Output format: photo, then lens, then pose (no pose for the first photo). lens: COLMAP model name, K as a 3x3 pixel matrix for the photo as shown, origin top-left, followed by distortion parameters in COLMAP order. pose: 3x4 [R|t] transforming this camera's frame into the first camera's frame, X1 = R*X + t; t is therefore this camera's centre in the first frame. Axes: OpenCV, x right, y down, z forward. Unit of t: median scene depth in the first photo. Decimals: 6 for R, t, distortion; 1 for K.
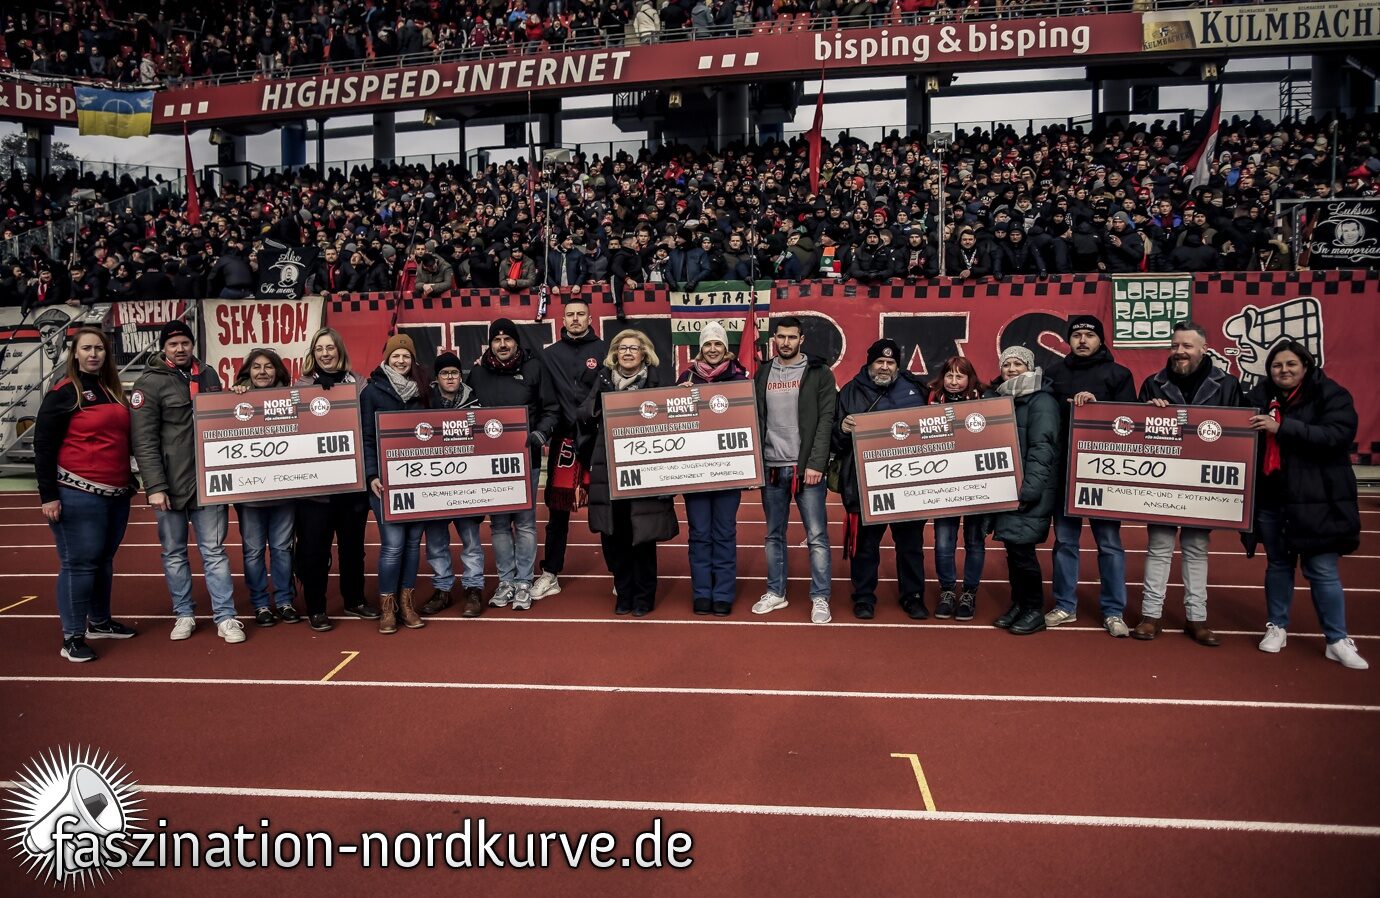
lens RADIAL K [[972.0, 0, 642.4], [0, 972.0, 480.5], [0, 0, 1]] dist [-0.089541, 0.038271]
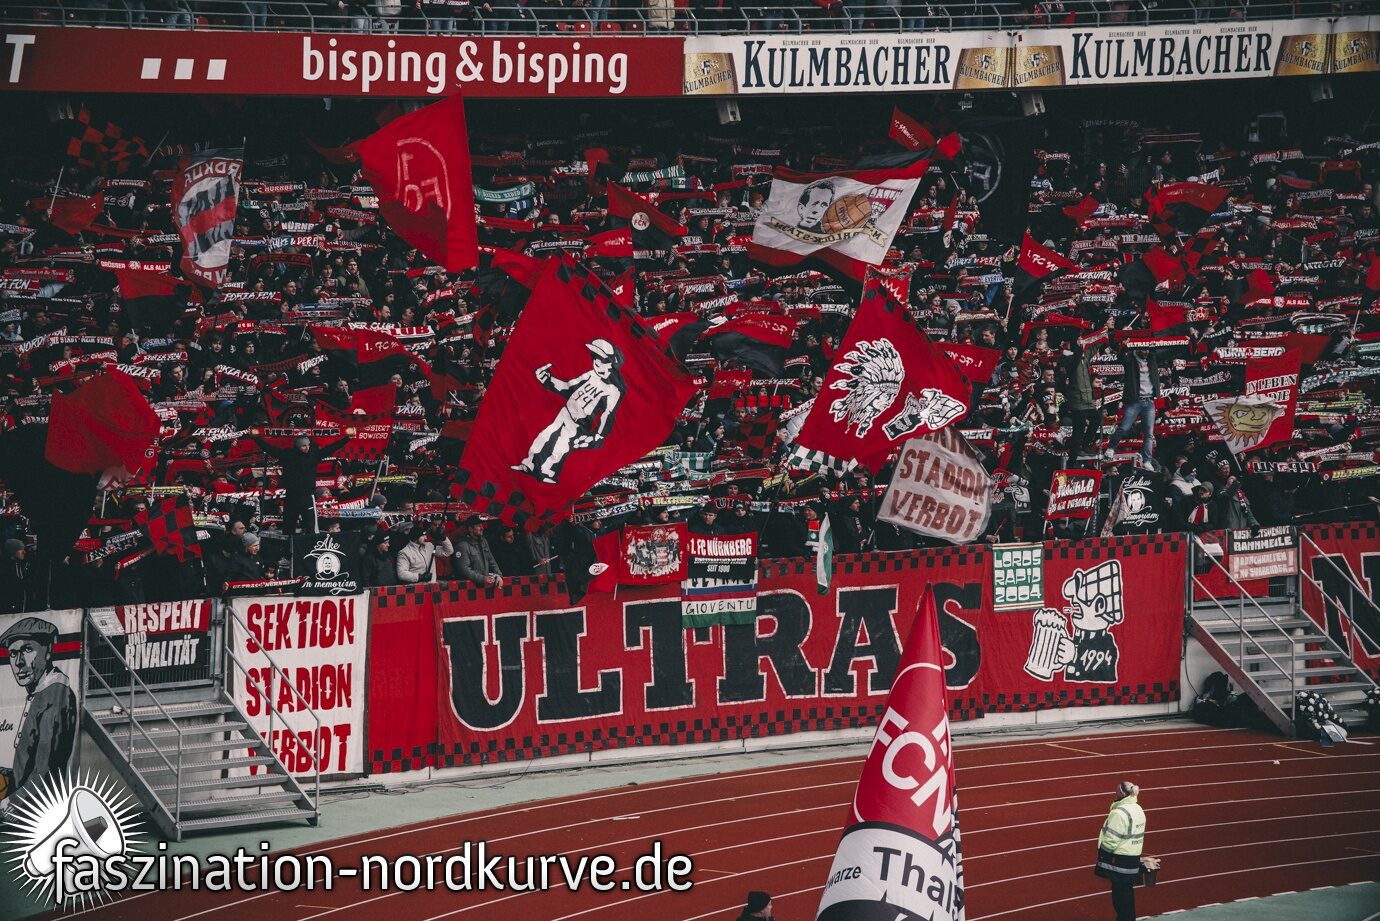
lens RADIAL K [[7227.4, 0, 735.6], [0, 7227.4, 464.9], [0, 0, 1]] dist [4.458745, 0.000000]
pose [[0.593909, -0.051727, 0.802867, -4.990721], [0.064313, 0.997790, 0.016711, -0.363026], [-0.801957, 0.041709, 0.595923, -2.937061]]
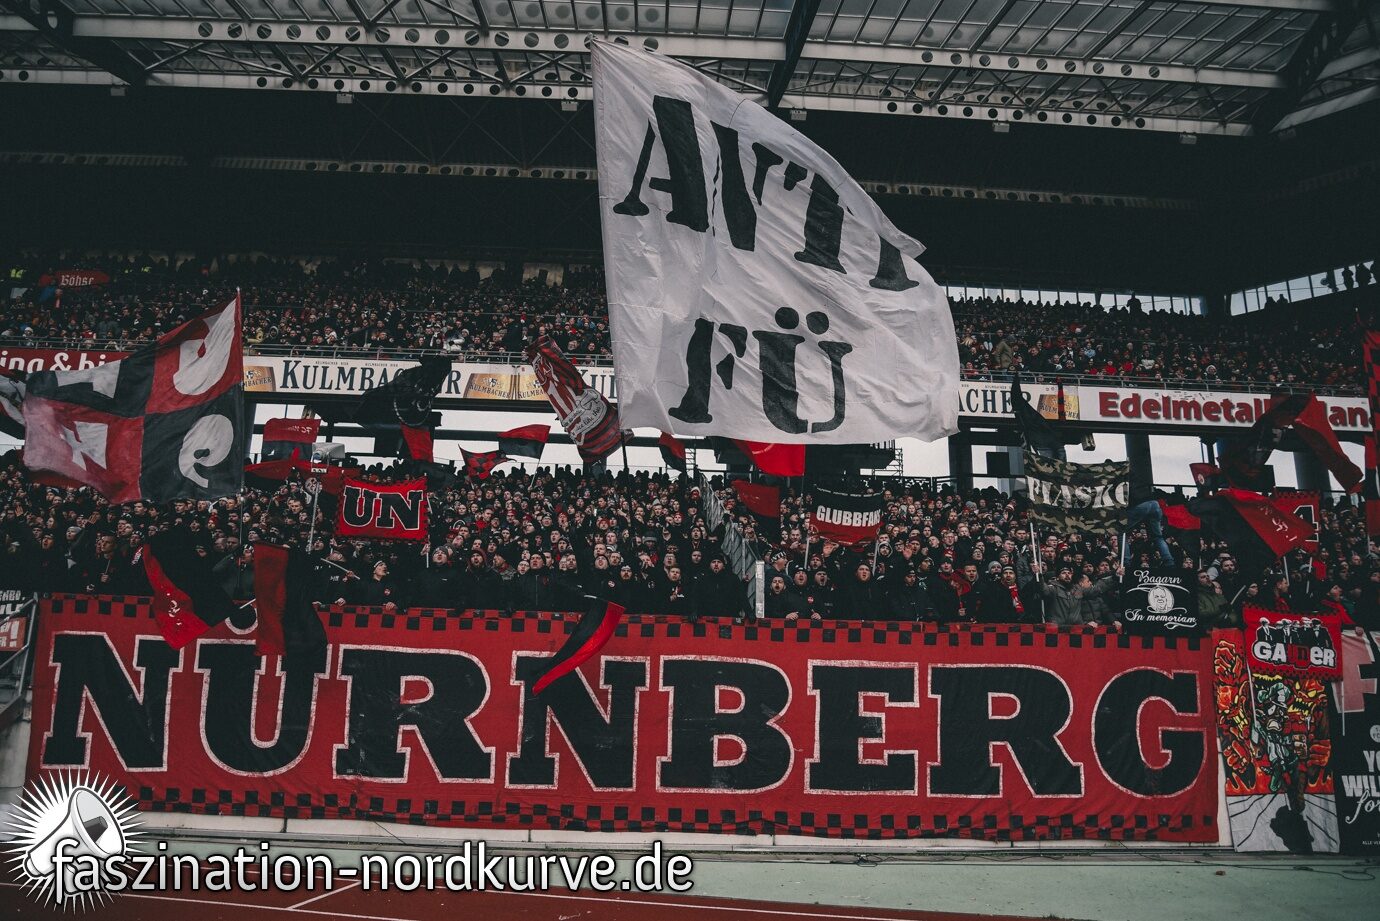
lens RADIAL K [[962.5, 0, 684.6], [0, 962.5, 463.2], [0, 0, 1]] dist [-0.079661, 0.025281]
pose [[0.964958, 0.097893, 0.243461, 1.031766], [-0.007083, 0.937186, -0.348758, -0.012728], [-0.262309, 0.334812, 0.905039, -0.103738]]
